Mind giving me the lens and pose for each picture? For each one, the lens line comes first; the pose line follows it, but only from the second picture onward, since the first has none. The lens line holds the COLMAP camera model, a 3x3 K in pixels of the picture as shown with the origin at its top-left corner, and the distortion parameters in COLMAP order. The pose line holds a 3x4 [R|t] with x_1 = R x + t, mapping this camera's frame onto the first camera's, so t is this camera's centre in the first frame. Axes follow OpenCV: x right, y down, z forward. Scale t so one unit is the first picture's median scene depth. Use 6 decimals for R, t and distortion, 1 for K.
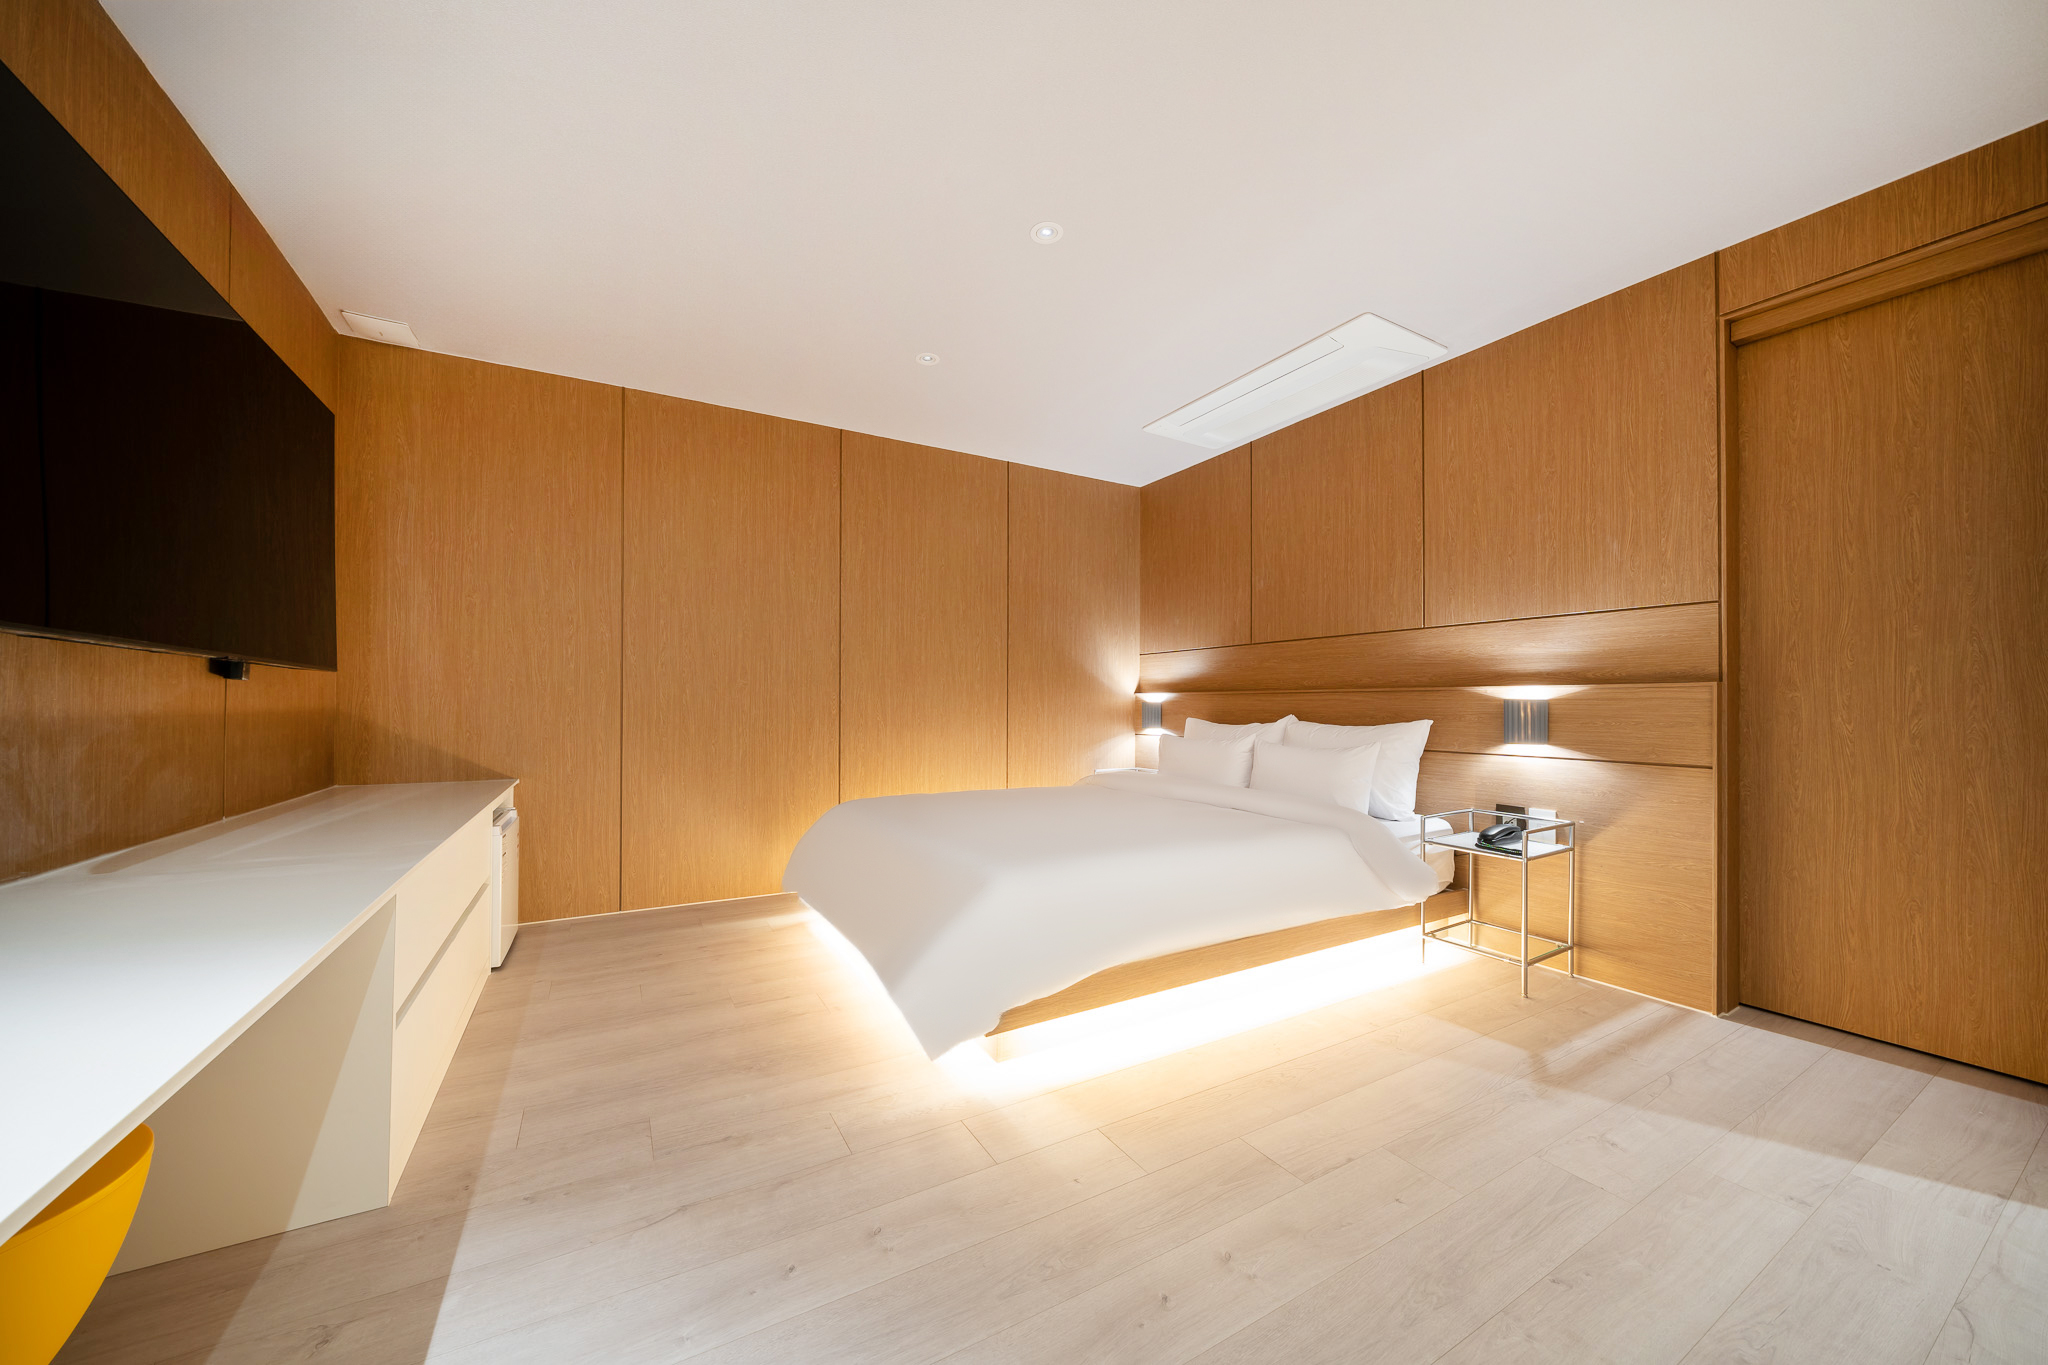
lens RADIAL K [[706.1, 0, 1021.1], [0, 706.1, 696.4], [0, 0, 1]] dist [-0.010942, -0.000142]
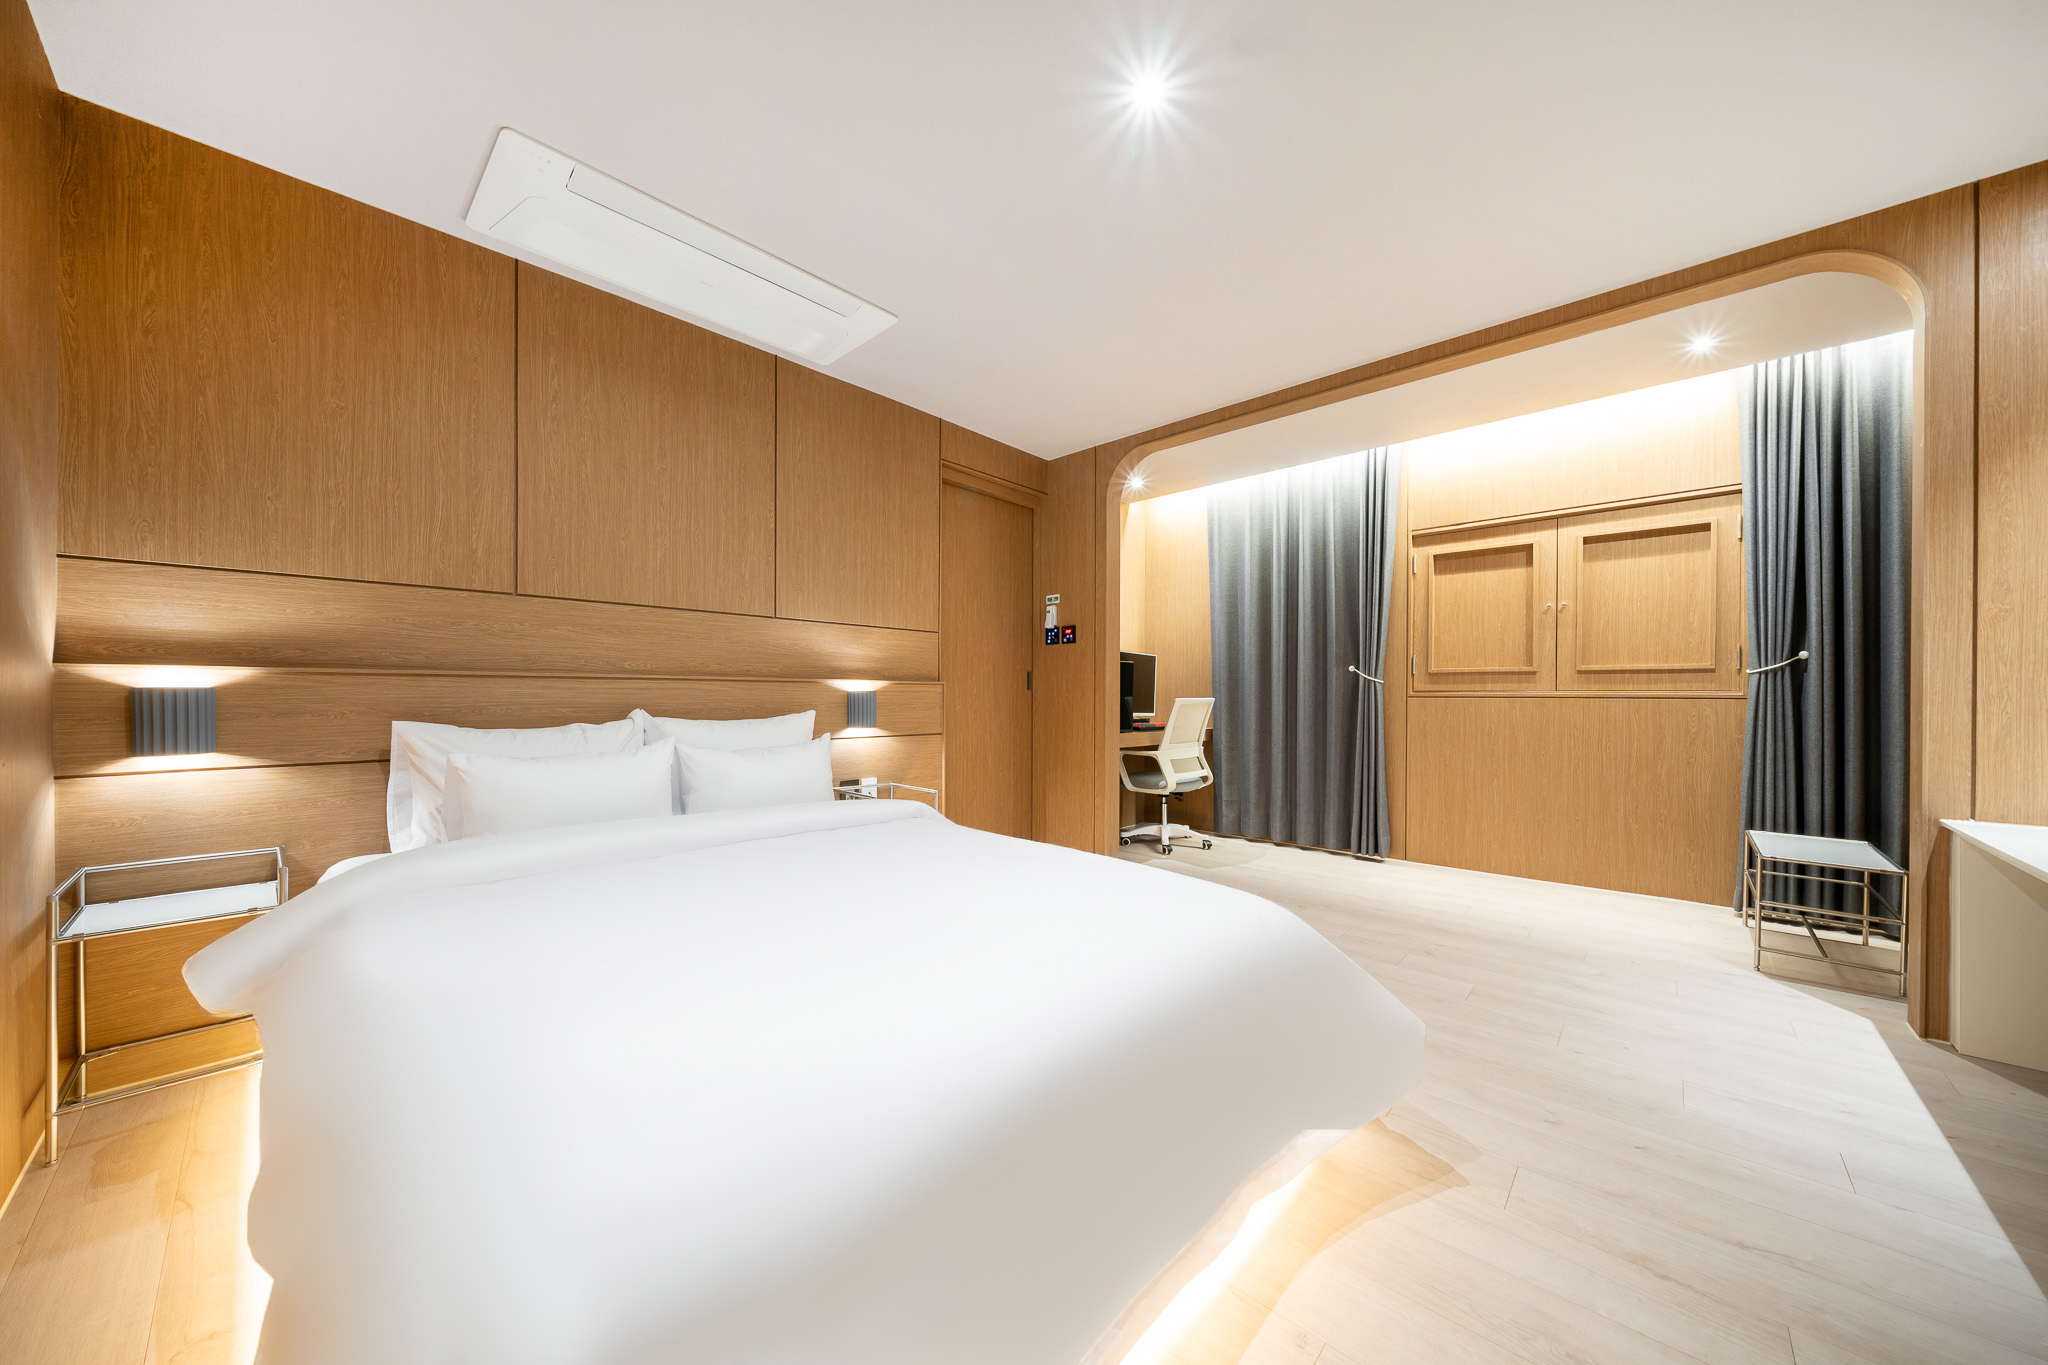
lens RADIAL K [[706.1, 0, 1021.1], [0, 706.1, 696.4], [0, 0, 1]] dist [-0.010942, -0.000142]
pose [[-0.301230, 0.002528, 0.953548, -0.534355], [-0.007793, 0.999957, -0.005113, 0.017678], [-0.953520, -0.008971, -0.301197, 1.094050]]
